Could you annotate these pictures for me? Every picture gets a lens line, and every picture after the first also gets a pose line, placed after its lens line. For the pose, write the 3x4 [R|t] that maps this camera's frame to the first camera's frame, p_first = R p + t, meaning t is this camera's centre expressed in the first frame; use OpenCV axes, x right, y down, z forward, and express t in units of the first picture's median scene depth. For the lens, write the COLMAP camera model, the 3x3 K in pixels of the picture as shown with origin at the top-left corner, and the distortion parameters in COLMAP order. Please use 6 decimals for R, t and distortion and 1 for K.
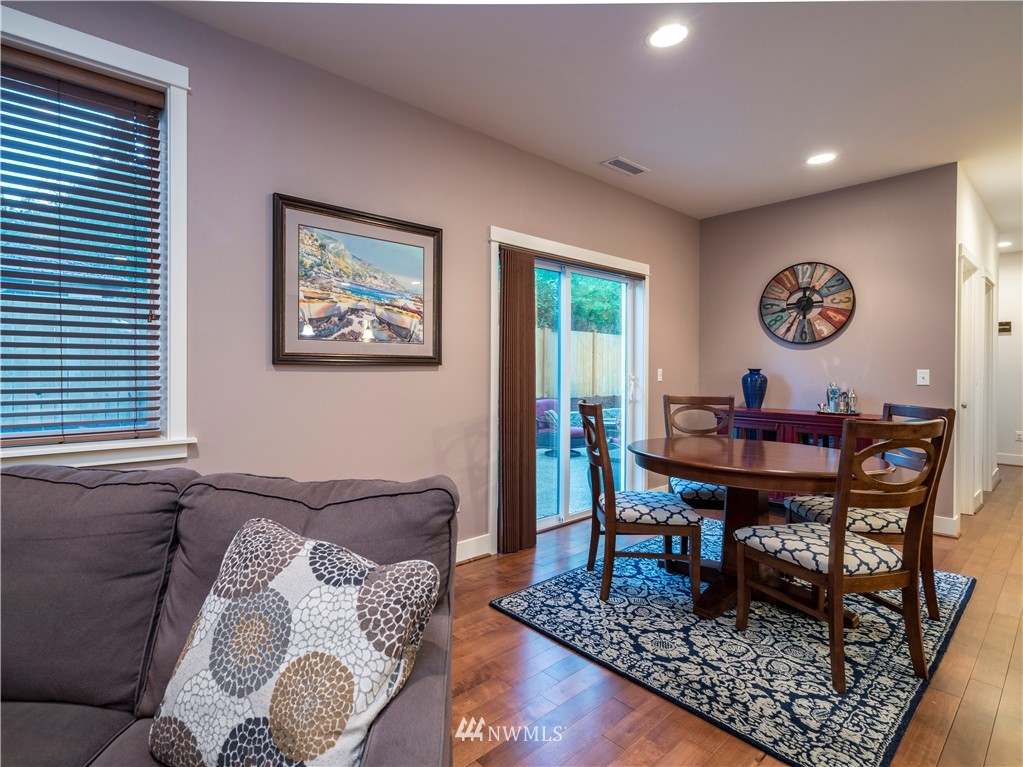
lens RADIAL K [[470.4, 0, 509.4], [0, 470.4, 377.3], [0, 0, 1]] dist [-0.006823, 0.000228]
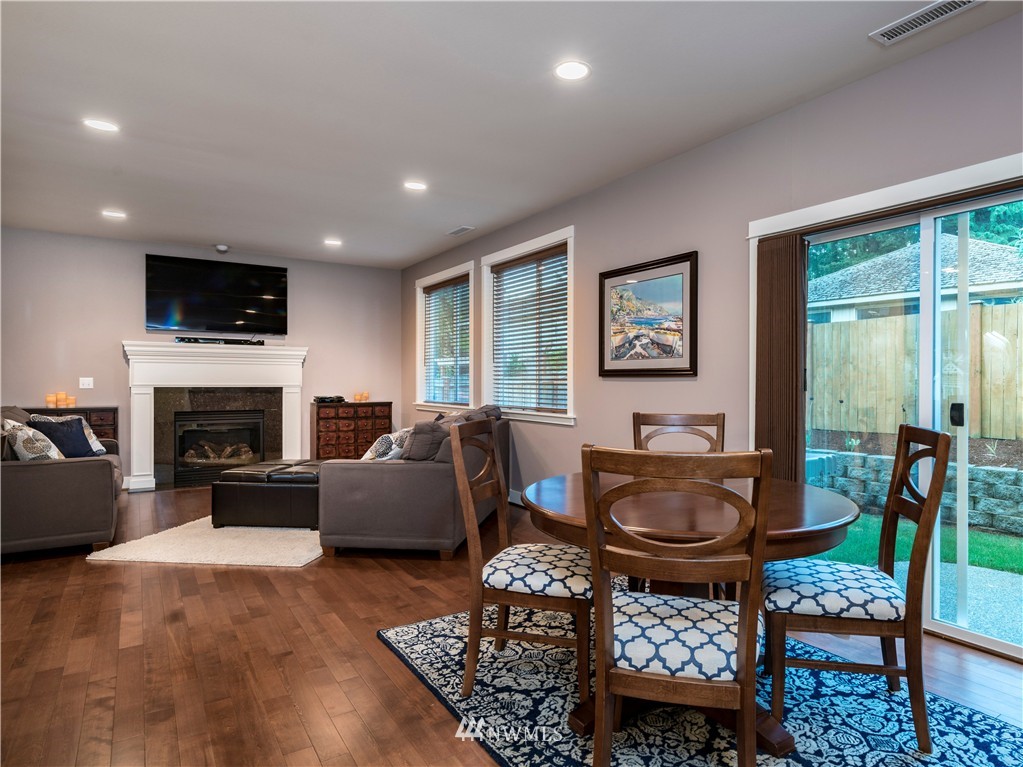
lens RADIAL K [[566.8, 0, 541.5], [0, 566.8, 385.5], [0, 0, 1]] dist [-0.006134, -0.002101]
pose [[-0.059369, 0.008109, -0.998203, 1.448056], [-0.016842, 0.999817, 0.009123, -0.011570], [0.998094, 0.017353, -0.059221, 0.885018]]
